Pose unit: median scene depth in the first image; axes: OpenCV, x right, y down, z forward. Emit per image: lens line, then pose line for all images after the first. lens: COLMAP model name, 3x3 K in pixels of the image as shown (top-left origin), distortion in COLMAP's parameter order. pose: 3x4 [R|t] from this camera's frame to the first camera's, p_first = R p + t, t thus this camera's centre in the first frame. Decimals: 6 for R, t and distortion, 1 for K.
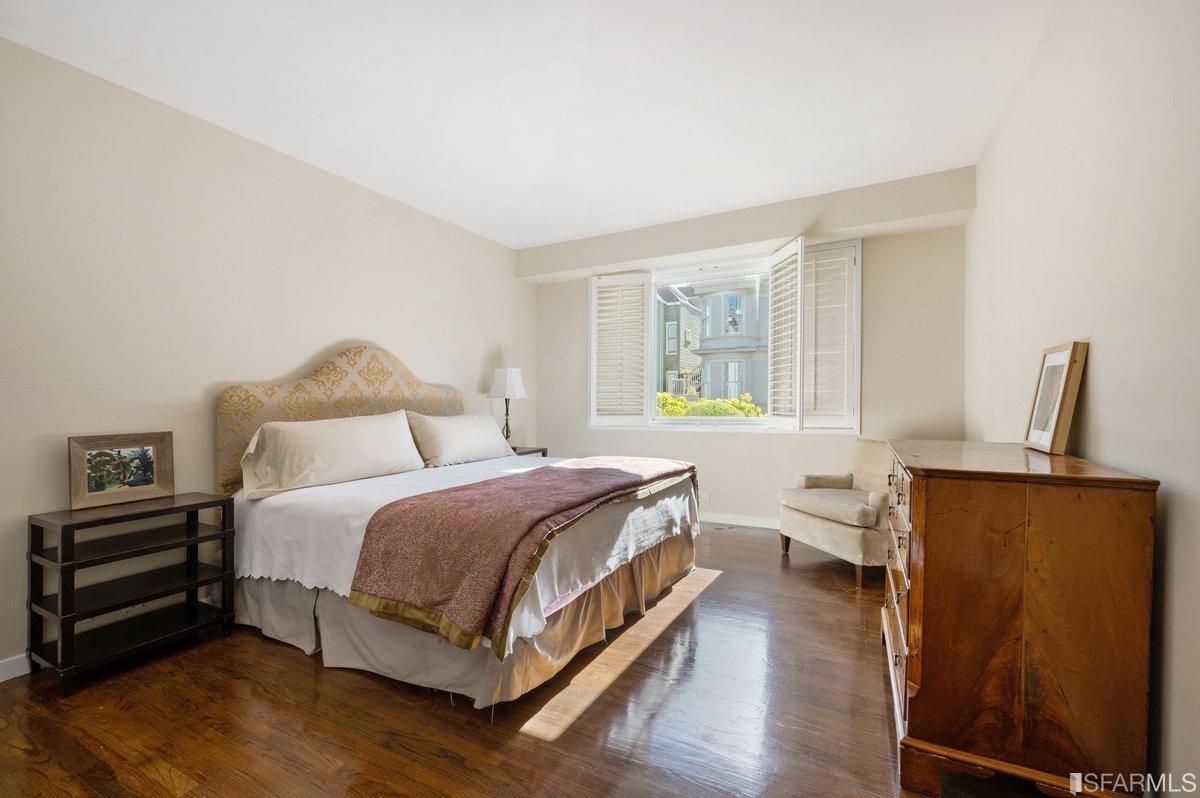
lens RADIAL K [[496.5, 0, 595.3], [0, 496.5, 396.2], [0, 0, 1]] dist [0.000425, 0.000011]
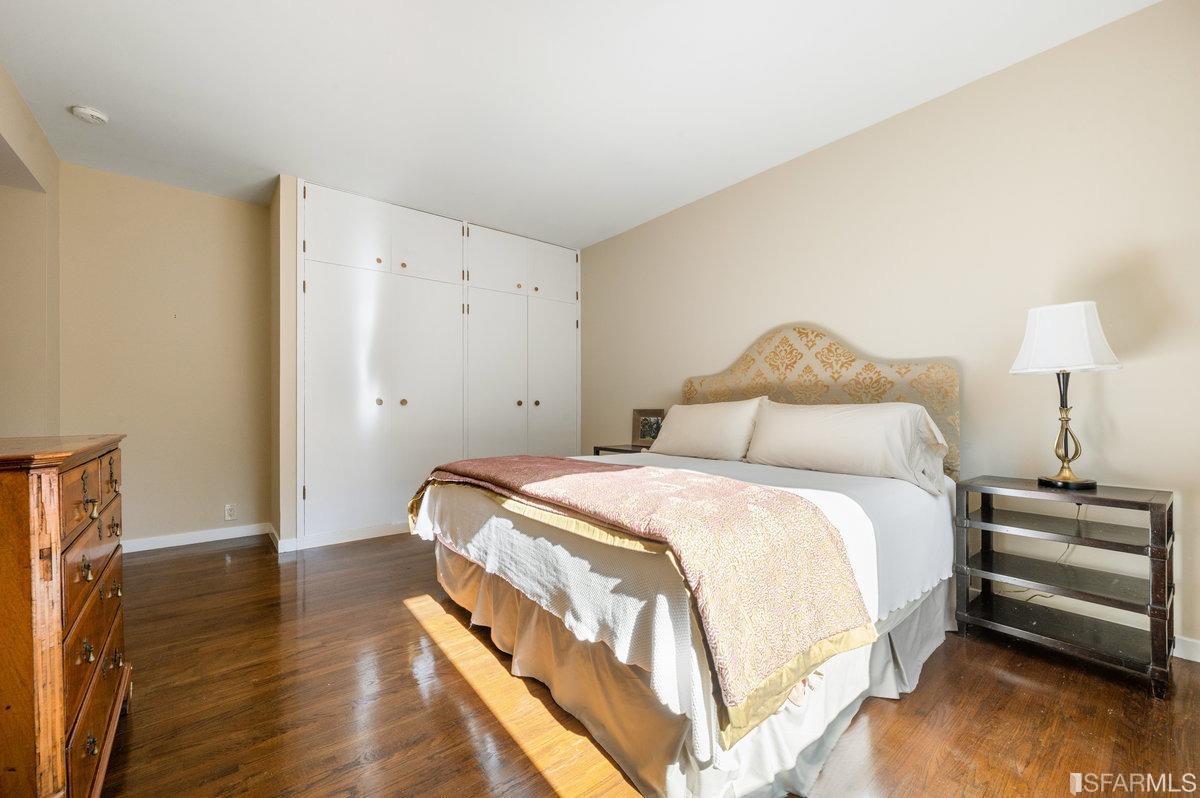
lens RADIAL K [[481.8, 0, 600.0], [0, 481.8, 399.0], [0, 0, 1]] dist [0.001197, 0.000056]
pose [[-0.382119, -0.003540, -0.924107, 0.654294], [0.014479, 0.999847, -0.009817, 0.045564], [0.924000, -0.017132, -0.382009, 1.302071]]
